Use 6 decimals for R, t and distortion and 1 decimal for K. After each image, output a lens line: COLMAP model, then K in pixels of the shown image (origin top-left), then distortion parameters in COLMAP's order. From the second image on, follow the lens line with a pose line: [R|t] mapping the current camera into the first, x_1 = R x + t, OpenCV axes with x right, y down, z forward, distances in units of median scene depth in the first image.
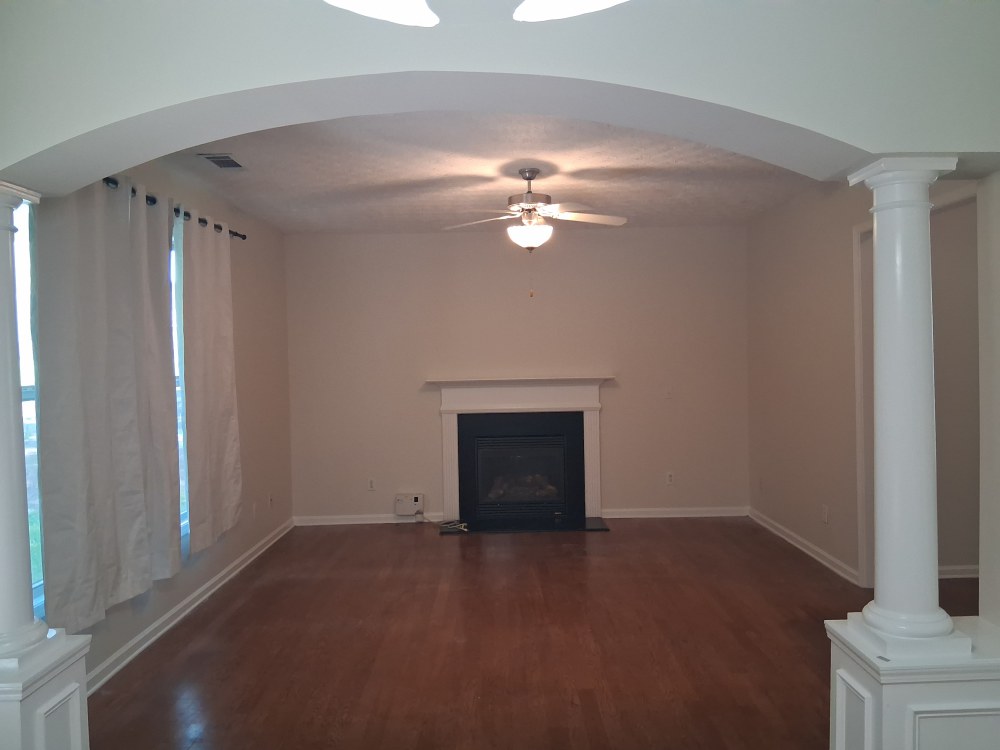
lens RADIAL K [[754.4, 0, 516.2], [0, 754.4, 373.4], [0, 0, 1]] dist [0.129180, -0.203620]
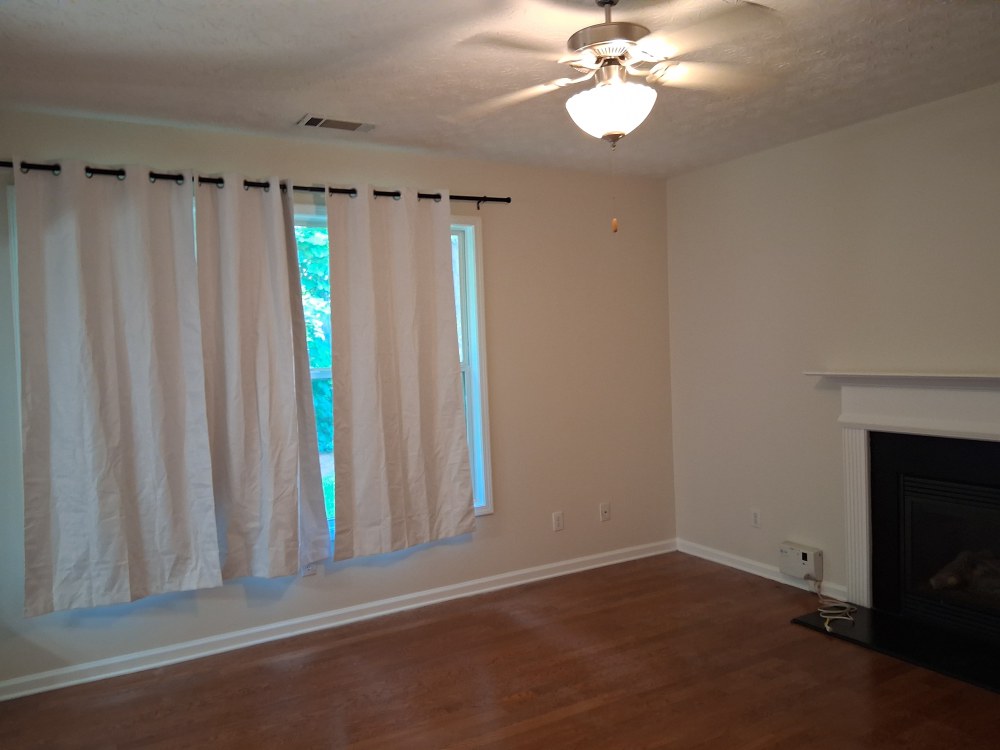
lens RADIAL K [[754.4, 0, 516.2], [0, 754.4, 373.4], [0, 0, 1]] dist [0.129180, -0.203620]
pose [[0.497419, 0.034514, -0.866824, 0.323780], [0.001913, 0.999162, 0.040881, -0.017263], [0.867509, -0.021993, 0.496936, 0.492108]]
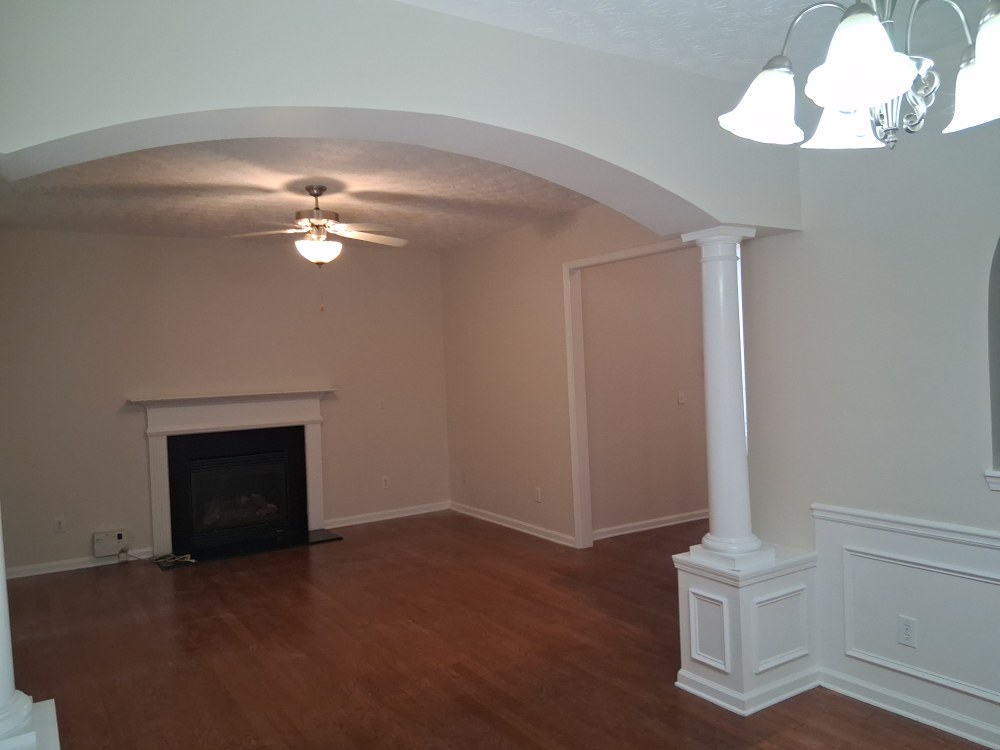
lens RADIAL K [[754.4, 0, 516.2], [0, 754.4, 373.4], [0, 0, 1]] dist [0.129180, -0.203620]
pose [[0.844025, -0.020114, 0.535927, -0.230191], [0.030498, 0.999479, -0.010519, 0.001104], [-0.535437, 0.025223, 0.844199, -0.002583]]
